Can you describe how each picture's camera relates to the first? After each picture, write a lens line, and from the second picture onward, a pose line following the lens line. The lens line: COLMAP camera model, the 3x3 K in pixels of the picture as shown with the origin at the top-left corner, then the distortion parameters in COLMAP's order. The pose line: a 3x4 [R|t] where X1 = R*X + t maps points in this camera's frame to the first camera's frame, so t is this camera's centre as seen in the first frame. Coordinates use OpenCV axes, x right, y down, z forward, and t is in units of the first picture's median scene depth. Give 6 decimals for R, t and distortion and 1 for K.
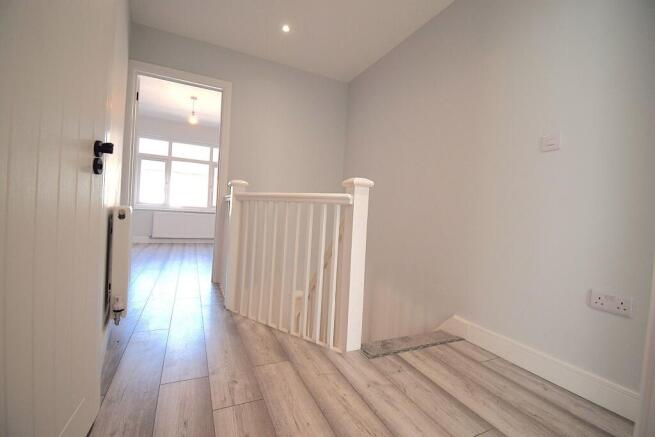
lens RADIAL K [[288.5, 0, 330.5], [0, 288.5, 216.9], [0, 0, 1]] dist [-0.000117, -0.000190]
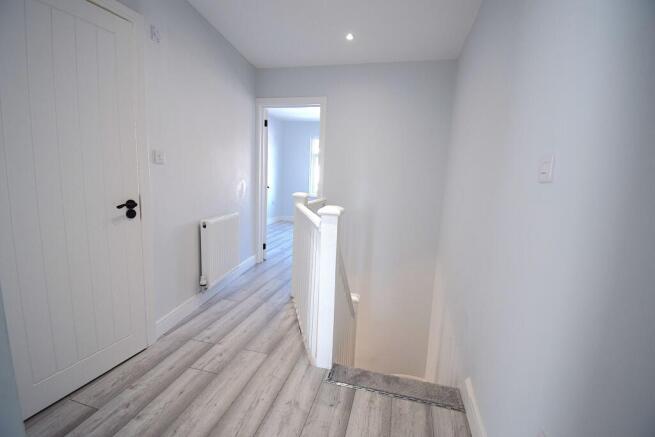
lens RADIAL K [[288.5, 0, 330.5], [0, 288.5, 216.9], [0, 0, 1]] dist [-0.000117, -0.000190]
pose [[0.763259, 0.066115, -0.642702, 0.747716], [-0.009734, 0.995814, 0.090880, -0.189744], [0.646020, -0.063109, 0.760707, 0.241435]]
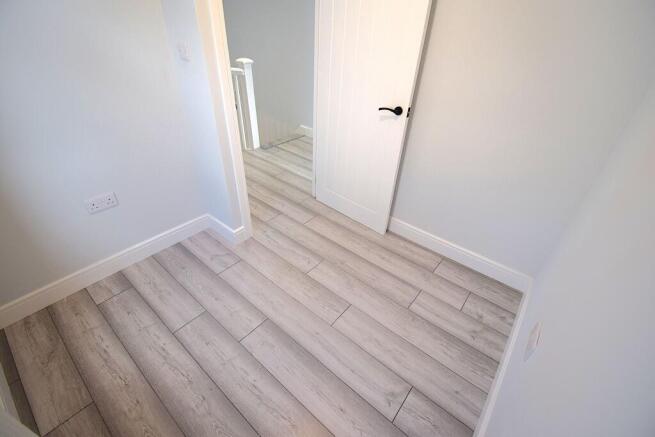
lens RADIAL K [[288.5, 0, 330.5], [0, 288.5, 216.9], [0, 0, 1]] dist [-0.000117, -0.000190]
pose [[0.905282, -0.254446, 0.340179, -0.297801], [0.012819, 0.816775, 0.576815, -0.373339], [-0.424618, -0.517819, 0.742673, -1.157001]]
